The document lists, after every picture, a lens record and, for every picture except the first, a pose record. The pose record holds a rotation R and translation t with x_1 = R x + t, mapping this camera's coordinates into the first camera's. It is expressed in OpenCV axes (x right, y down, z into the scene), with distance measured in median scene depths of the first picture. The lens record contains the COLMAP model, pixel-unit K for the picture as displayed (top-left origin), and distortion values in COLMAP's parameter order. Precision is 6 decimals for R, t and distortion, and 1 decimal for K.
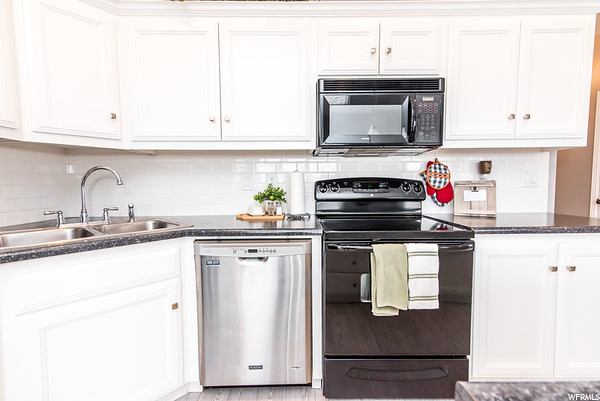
lens RADIAL K [[272.4, 0, 298.6], [0, 272.4, 201.4], [0, 0, 1]] dist [0.013080, -0.000228]
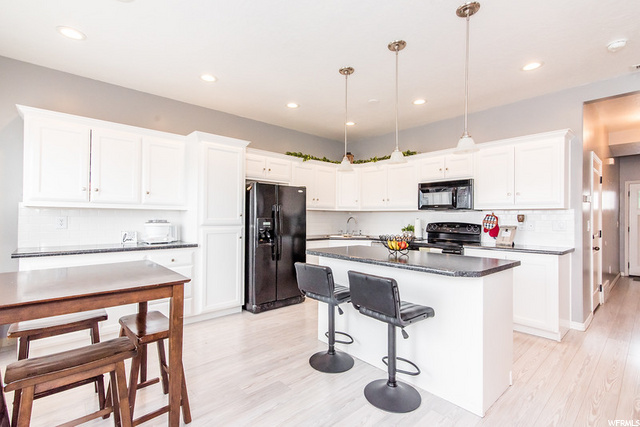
lens RADIAL K [[290.6, 0, 318.5], [0, 290.6, 214.5], [0, 0, 1]] dist [0.013080, -0.000228]
pose [[0.662960, 0.004999, -0.748639, 1.309957], [-0.060676, 0.997047, -0.047074, 0.019199], [0.746192, 0.076633, 0.661305, -1.292610]]
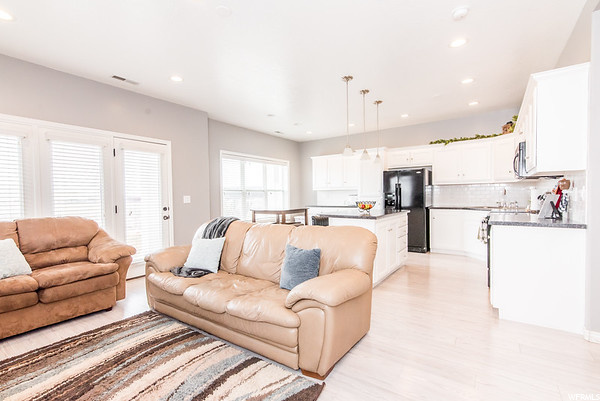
lens RADIAL K [[272.4, 0, 298.6], [0, 272.4, 201.4], [0, 0, 1]] dist [0.013080, -0.000228]
pose [[-0.592157, 0.031583, -0.805203, 2.697873], [-0.036543, 0.997151, 0.065986, -0.096003], [0.804993, 0.068499, -0.589316, 0.830170]]
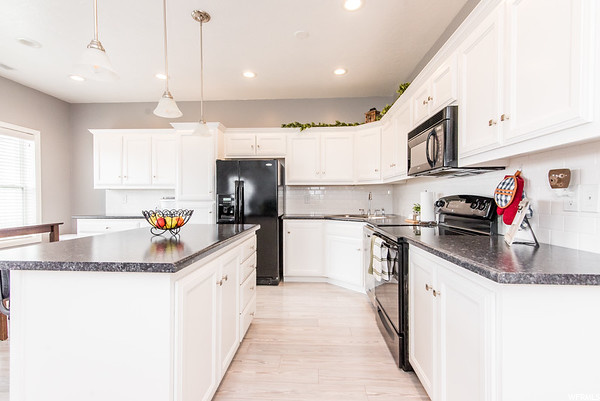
lens RADIAL K [[272.4, 0, 298.6], [0, 272.4, 201.4], [0, 0, 1]] dist [0.013080, -0.000228]
pose [[-0.066645, 0.014768, -0.997667, 1.464291], [-0.063532, 0.997799, 0.019014, -0.048106], [0.995752, 0.064651, -0.065560, 0.463739]]
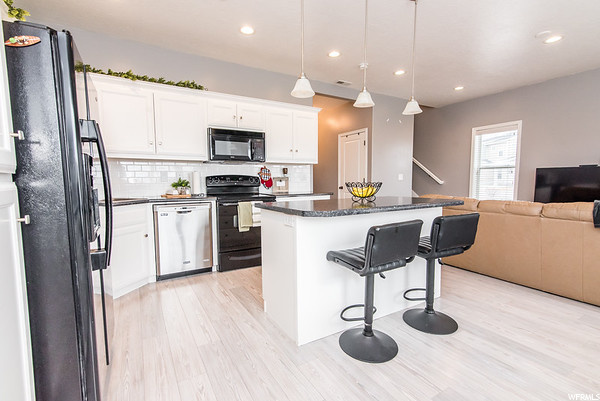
lens RADIAL K [[272.4, 0, 298.6], [0, 272.4, 201.4], [0, 0, 1]] dist [0.013080, -0.000228]
pose [[0.869591, -0.037336, 0.492359, -0.342203], [0.031446, 0.999301, 0.020238, 0.086221], [-0.492770, -0.002116, 0.870157, -1.041481]]
